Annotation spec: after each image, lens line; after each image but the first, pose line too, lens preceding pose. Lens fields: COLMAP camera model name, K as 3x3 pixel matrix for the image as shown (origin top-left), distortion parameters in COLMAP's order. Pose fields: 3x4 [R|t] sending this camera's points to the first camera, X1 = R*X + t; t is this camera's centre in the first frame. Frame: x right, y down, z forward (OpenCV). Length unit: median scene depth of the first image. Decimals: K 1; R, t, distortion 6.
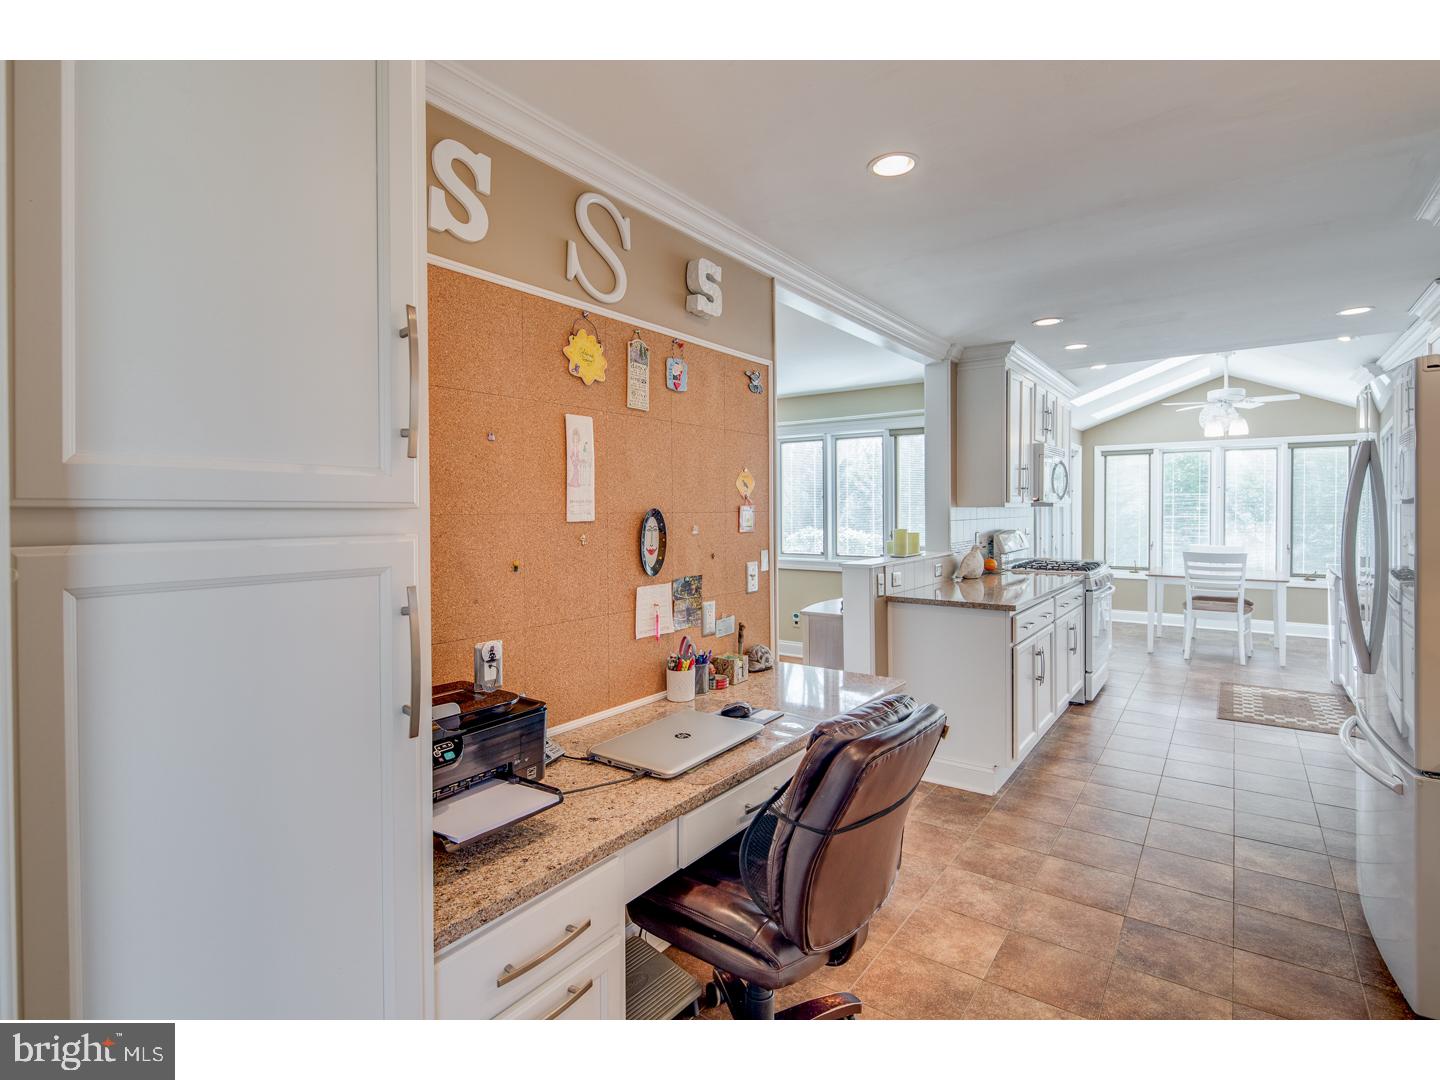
lens RADIAL K [[698.3, 0, 726.6], [0, 698.3, 512.0], [0, 0, 1]] dist [0.002343, -0.001620]
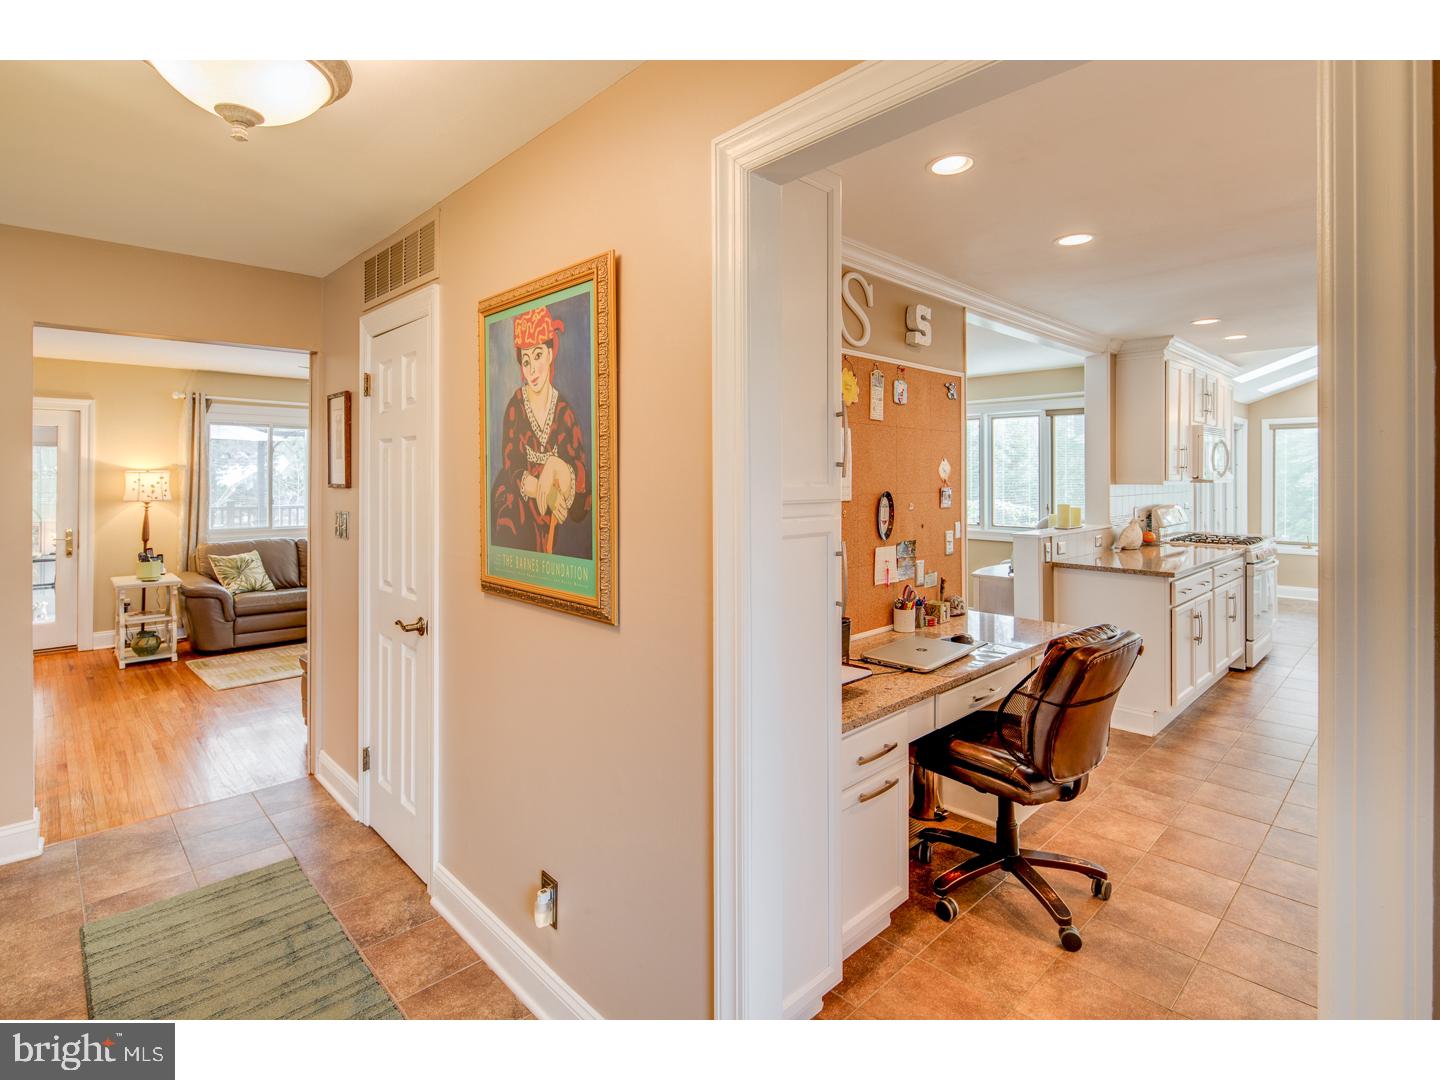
lens RADIAL K [[698.3, 0, 726.7], [0, 698.3, 471.1], [0, 0, 1]] dist [0.002343, -0.001620]
pose [[0.984386, 0.004407, -0.175968, -0.103489], [-0.006085, 0.999941, -0.008998, -0.017985], [0.175918, 0.009929, 0.984355, -0.248740]]
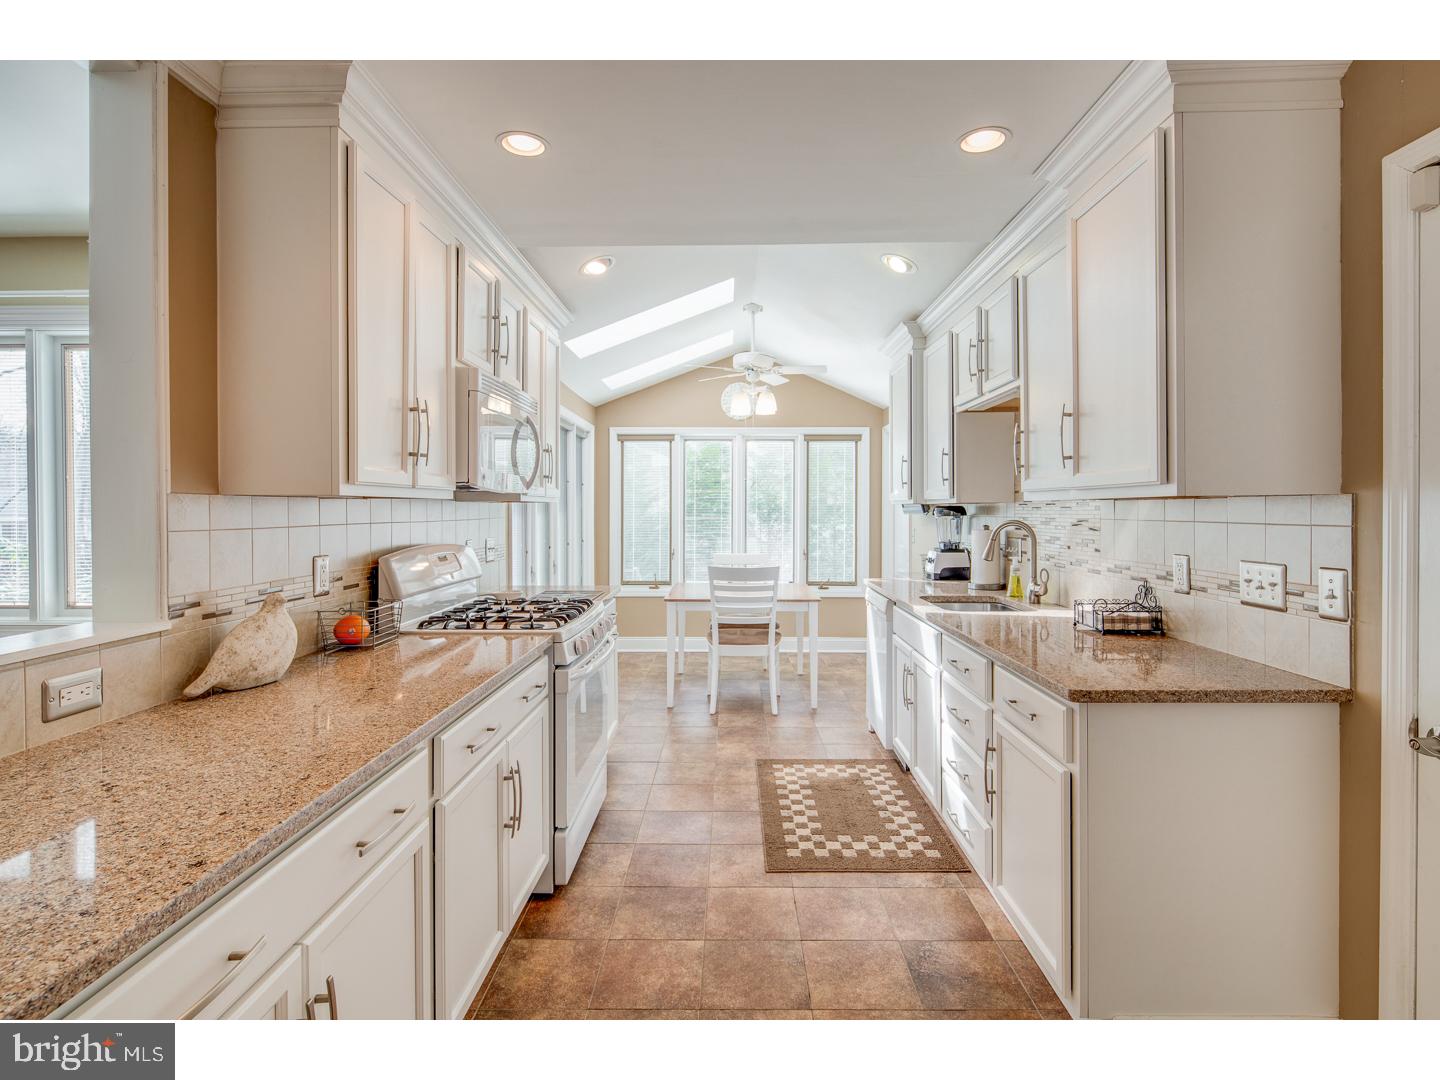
lens RADIAL K [[698.3, 0, 724.1], [0, 698.3, 516.2], [0, 0, 1]] dist [0.002343, -0.001620]
pose [[0.816249, -0.002058, 0.577696, 0.429496], [0.000159, 0.999994, 0.003337, 0.004136], [-0.577700, -0.002632, 0.816245, 0.691267]]
